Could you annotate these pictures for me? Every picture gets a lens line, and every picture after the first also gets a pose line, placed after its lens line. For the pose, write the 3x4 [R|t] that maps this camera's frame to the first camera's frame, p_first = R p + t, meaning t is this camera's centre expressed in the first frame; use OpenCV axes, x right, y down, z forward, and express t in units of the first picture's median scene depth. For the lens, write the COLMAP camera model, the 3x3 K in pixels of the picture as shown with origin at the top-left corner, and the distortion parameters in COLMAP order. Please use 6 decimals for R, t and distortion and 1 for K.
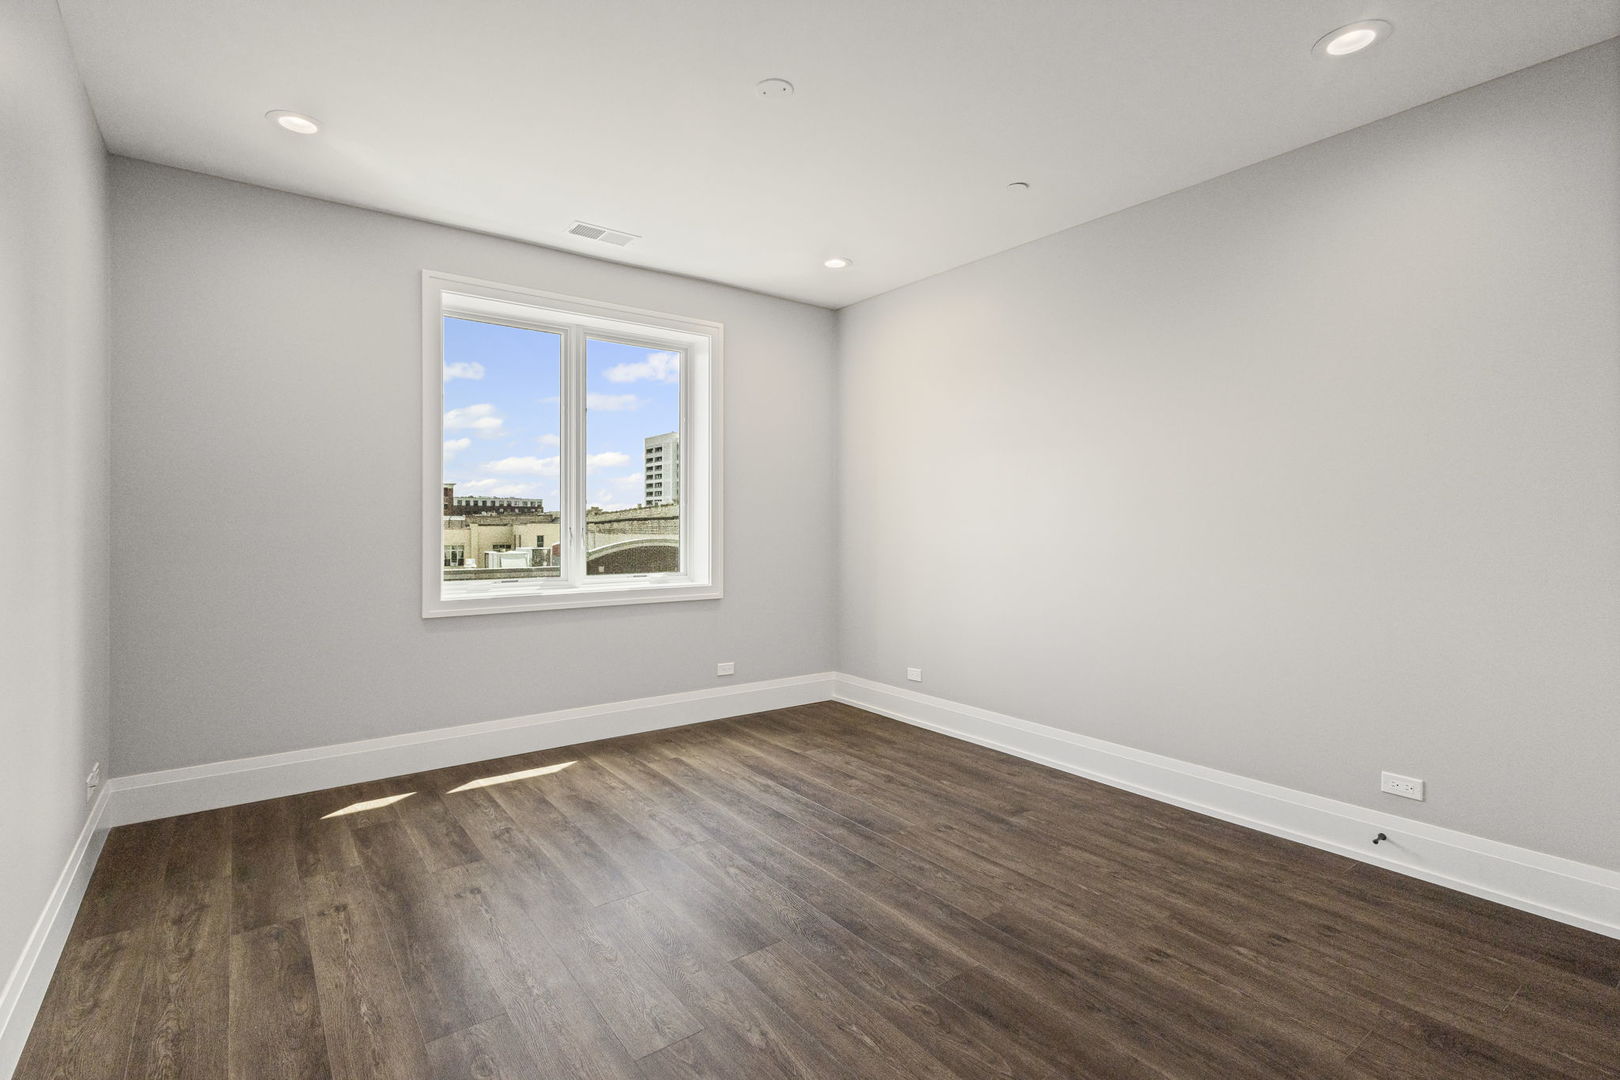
lens RADIAL K [[760.8, 0, 803.0], [0, 760.8, 523.7], [0, 0, 1]] dist [0.007916, -0.000722]
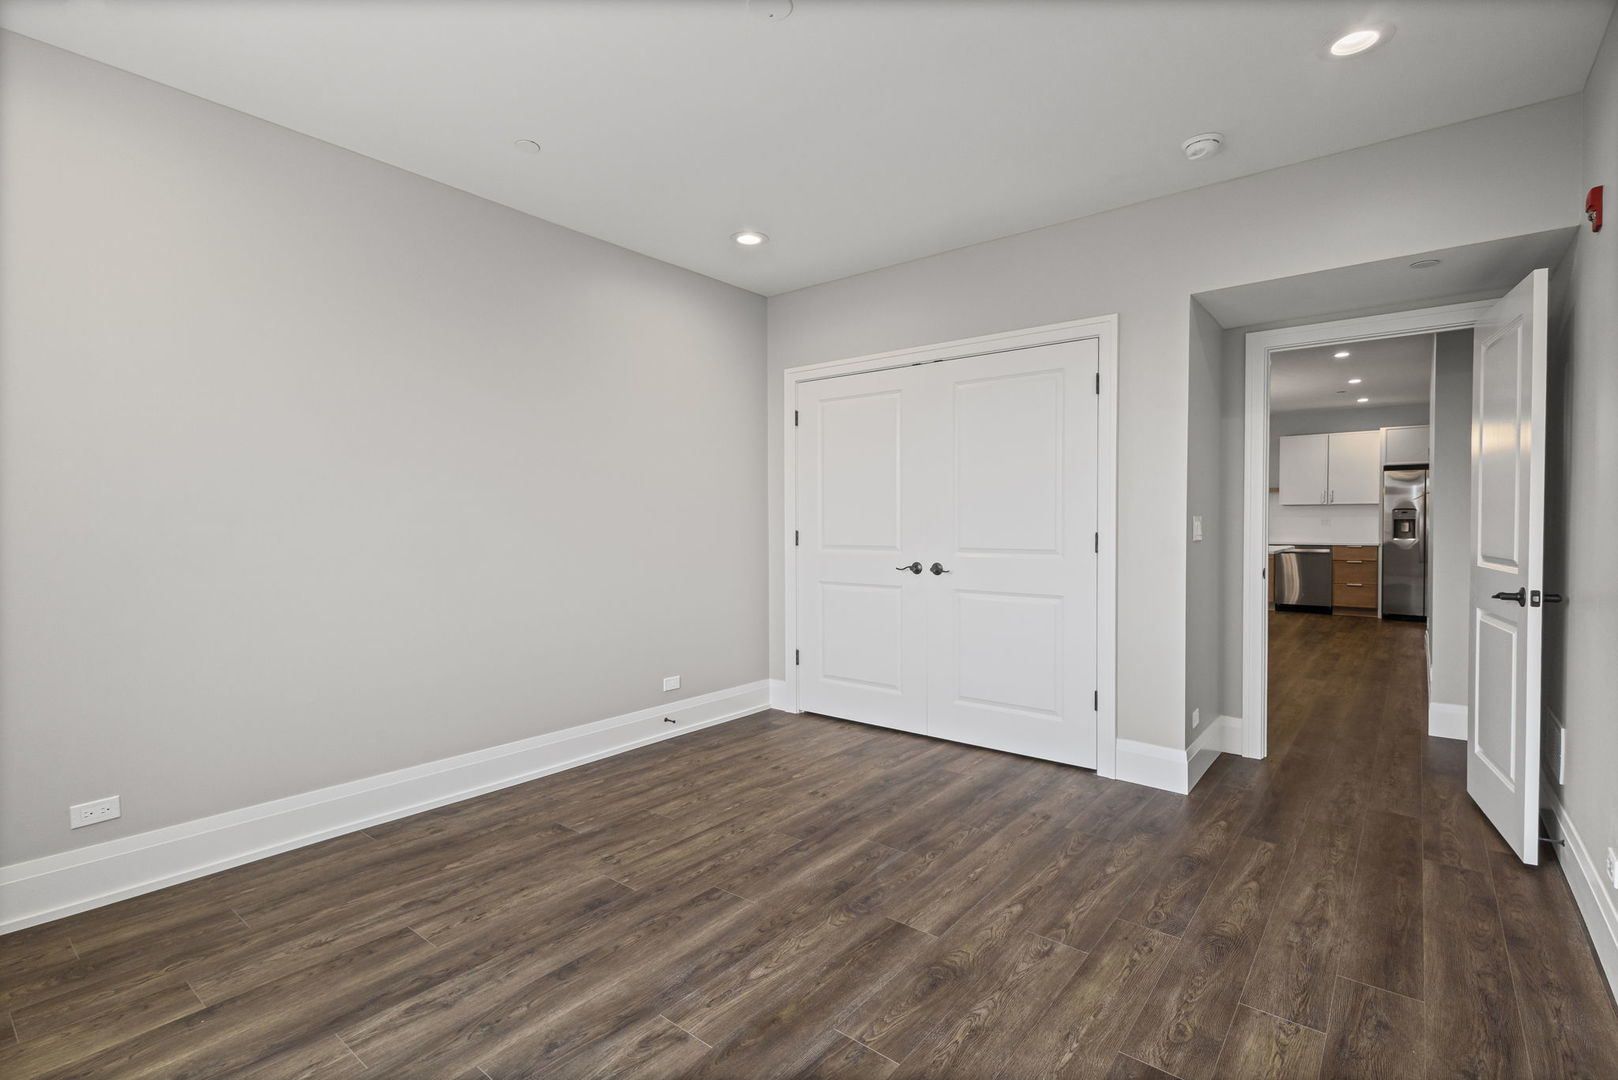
lens RADIAL K [[764.8, 0, 809.0], [0, 764.8, 540.0], [0, 0, 1]] dist [0.010474, -0.000292]
pose [[-0.256943, -0.030040, 0.965960, -0.826271], [0.001852, 0.999500, 0.031576, -0.009096], [-0.966425, 0.009902, -0.256759, 1.116550]]
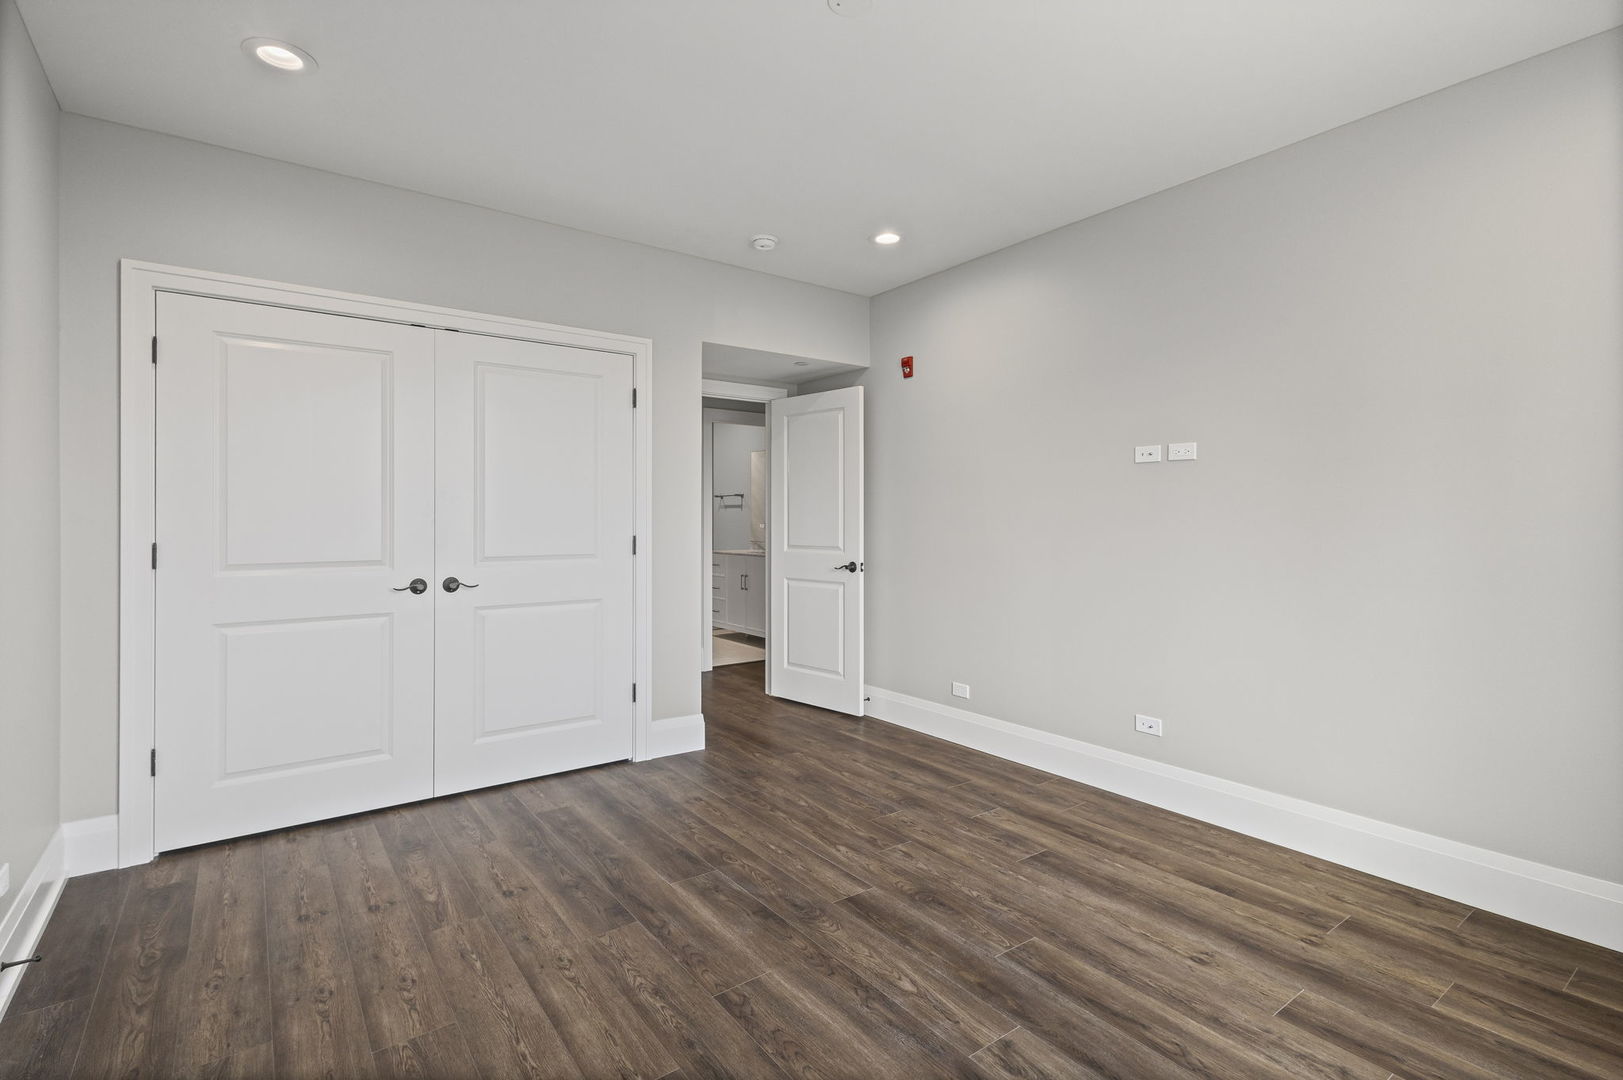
lens RADIAL K [[759.0, 0, 813.4], [0, 759.0, 521.3], [0, 0, 1]] dist [0.004574, 0.000155]
pose [[-0.999968, -0.002892, -0.007437, 0.008590], [-0.002900, 0.999995, 0.000978, -0.008085], [0.007434, 0.000999, -0.999972, 1.713783]]
